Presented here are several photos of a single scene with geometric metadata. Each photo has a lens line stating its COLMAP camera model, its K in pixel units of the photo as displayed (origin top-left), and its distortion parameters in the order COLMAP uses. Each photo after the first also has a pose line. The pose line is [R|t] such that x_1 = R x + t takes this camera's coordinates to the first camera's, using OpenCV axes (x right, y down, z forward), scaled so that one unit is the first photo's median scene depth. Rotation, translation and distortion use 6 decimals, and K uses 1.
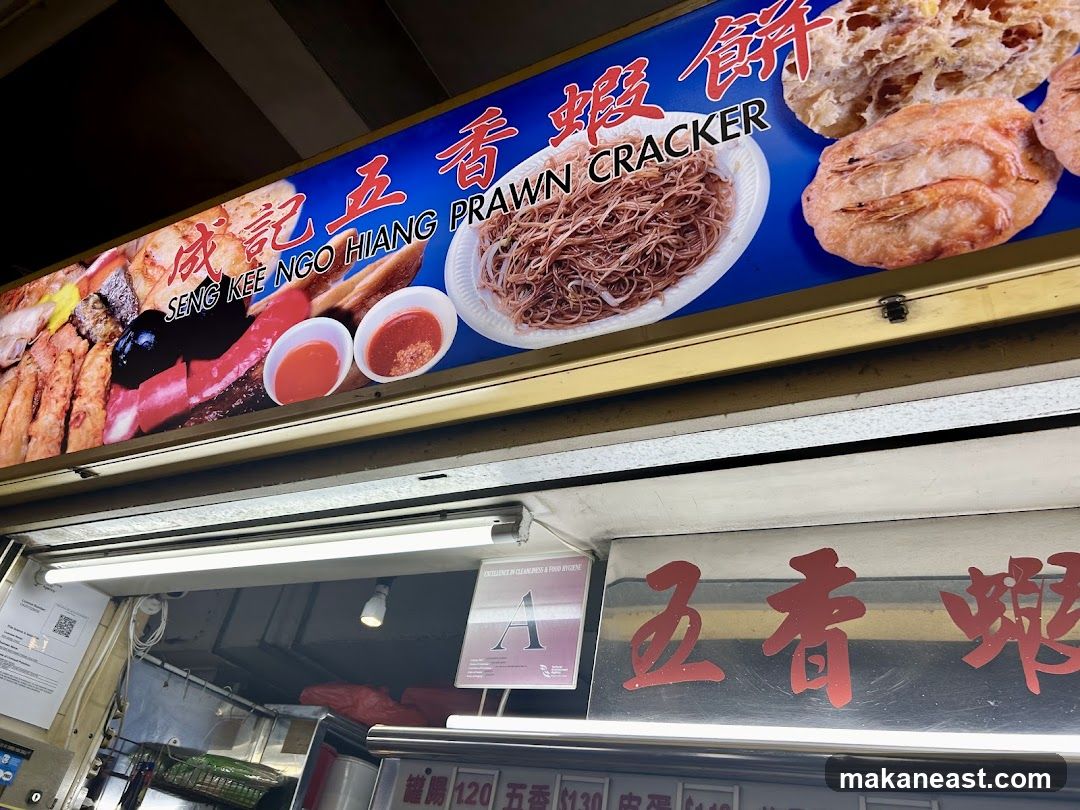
lens RADIAL K [[816.4, 0, 533.9], [0, 816.4, 396.6], [0, 0, 1]] dist [0.045266, -0.063674]
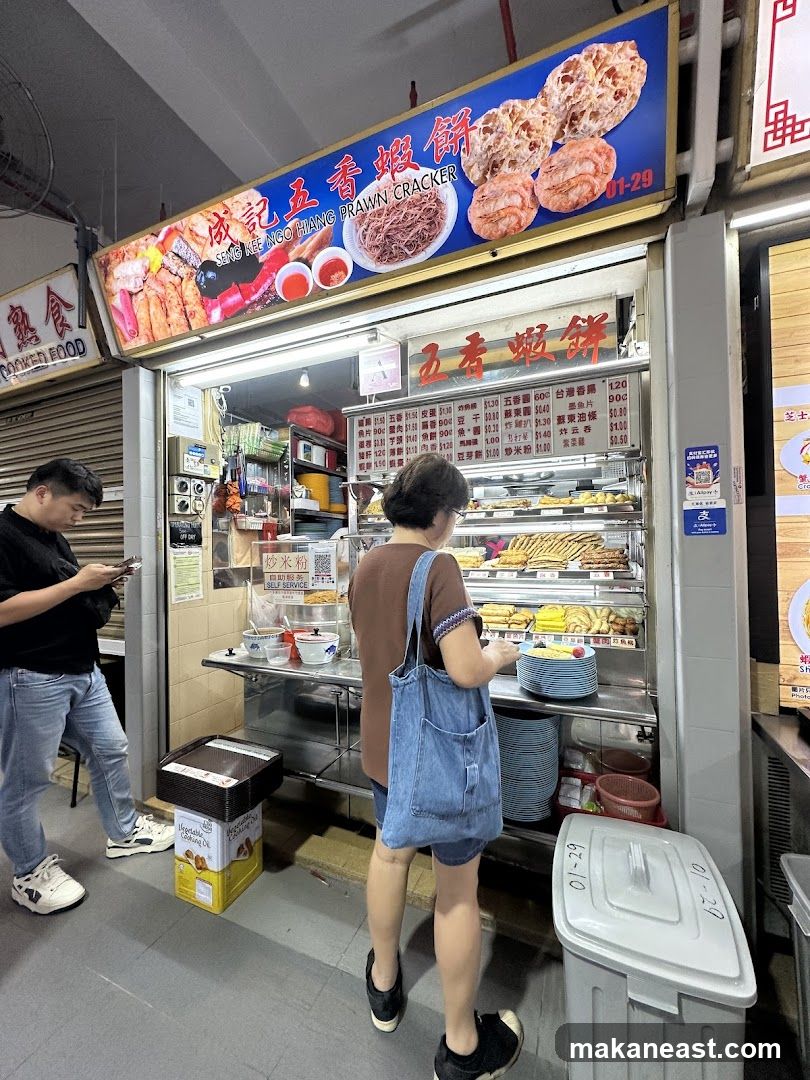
lens RADIAL K [[429.9, 0, 405.9], [0, 429.9, 543.5], [0, 0, 1]] dist [-0.007941, 0.000457]
pose [[0.976287, -0.188385, 0.106648, -0.249485], [0.091221, 0.804781, 0.586520, -0.157213], [-0.196320, -0.562884, 0.802883, -0.769540]]
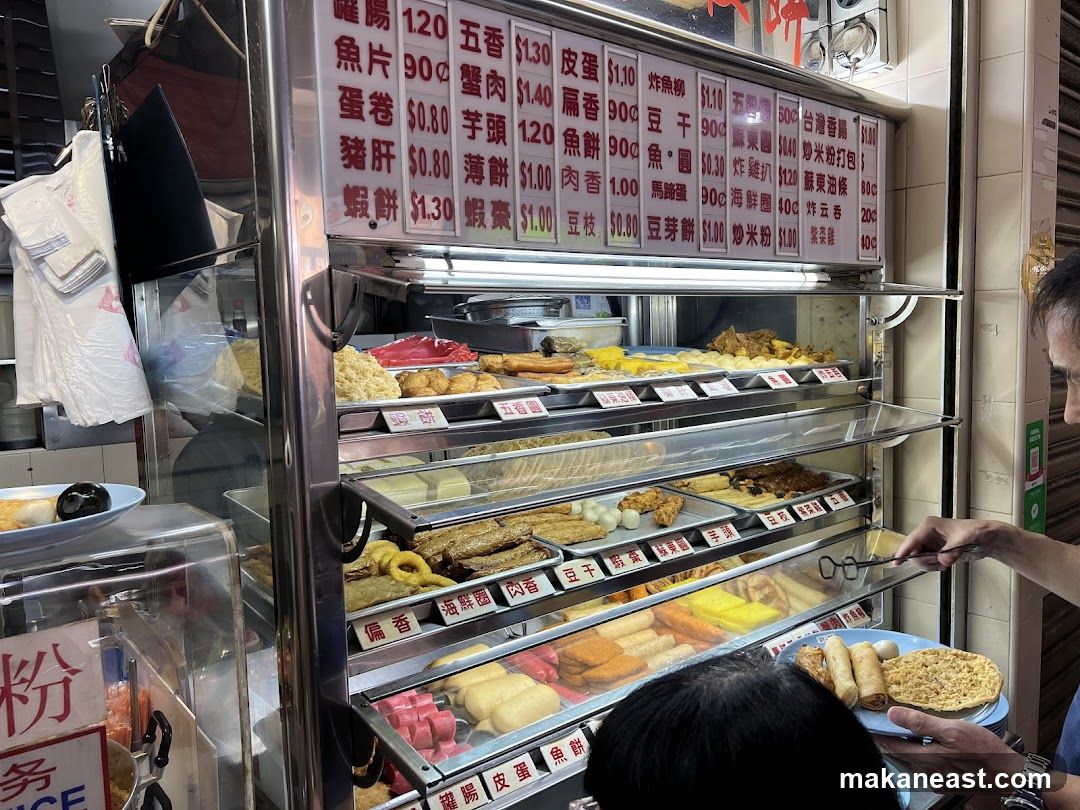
lens RADIAL K [[816.4, 0, 547.8], [0, 816.4, 414.0], [0, 0, 1]] dist [0.045266, -0.063674]
pose [[0.331548, -0.279792, 0.900995, -0.889492], [-0.478230, 0.773383, 0.416142, 0.362045], [-0.813248, -0.568854, 0.122609, 0.529213]]
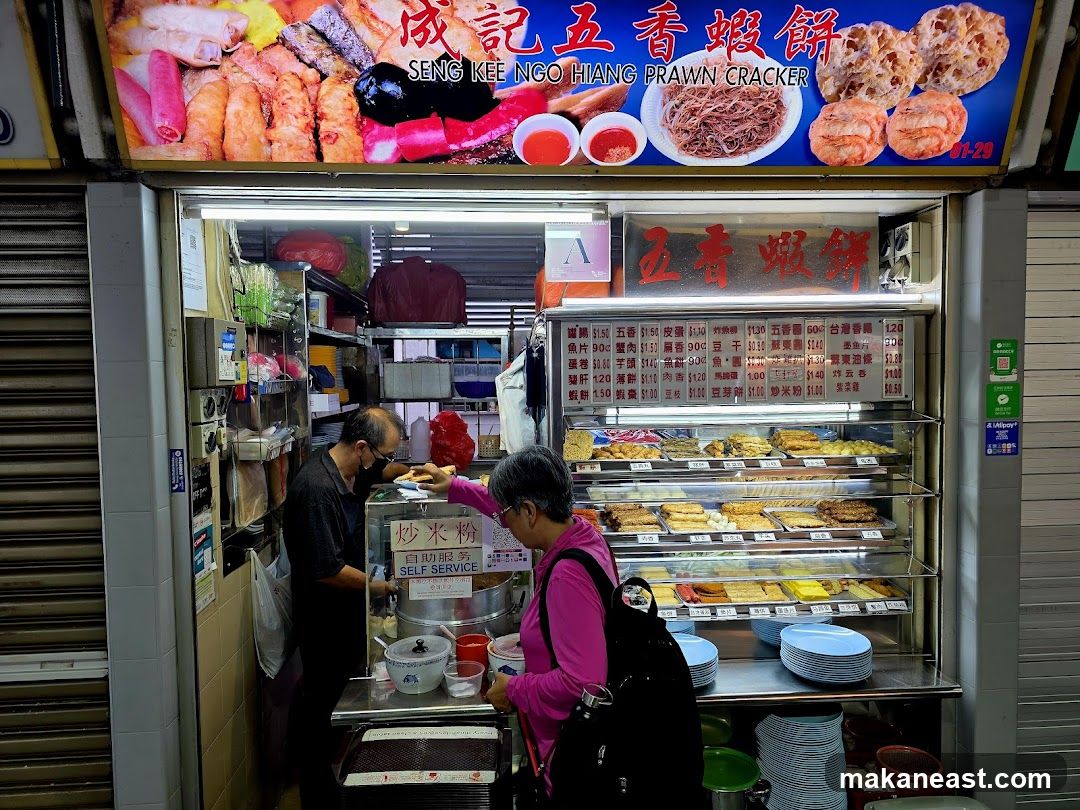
lens RADIAL K [[730.7, 0, 548.1], [0, 730.7, 422.7], [0, 0, 1]] dist [0.051095, -0.049348]
pose [[0.814008, -0.221522, 0.536954, -1.408419], [-0.196459, 0.764942, 0.613406, -0.618621], [-0.546622, -0.604807, 0.579149, -0.358455]]
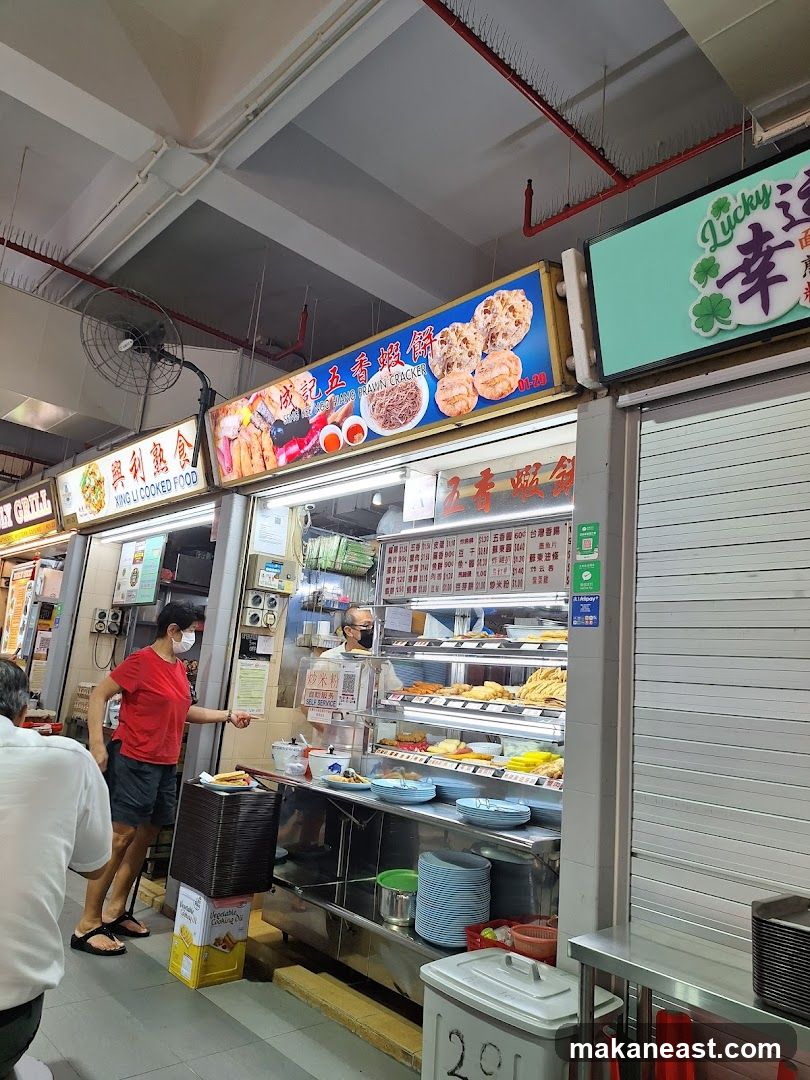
lens RADIAL K [[730.7, 0, 415.1], [0, 730.7, 541.7], [0, 0, 1]] dist [0.051095, -0.049348]
pose [[0.953443, -0.150008, -0.261620, 0.813865], [0.237748, 0.907595, 0.346044, -0.655768], [0.185535, -0.392133, 0.901004, -1.890901]]
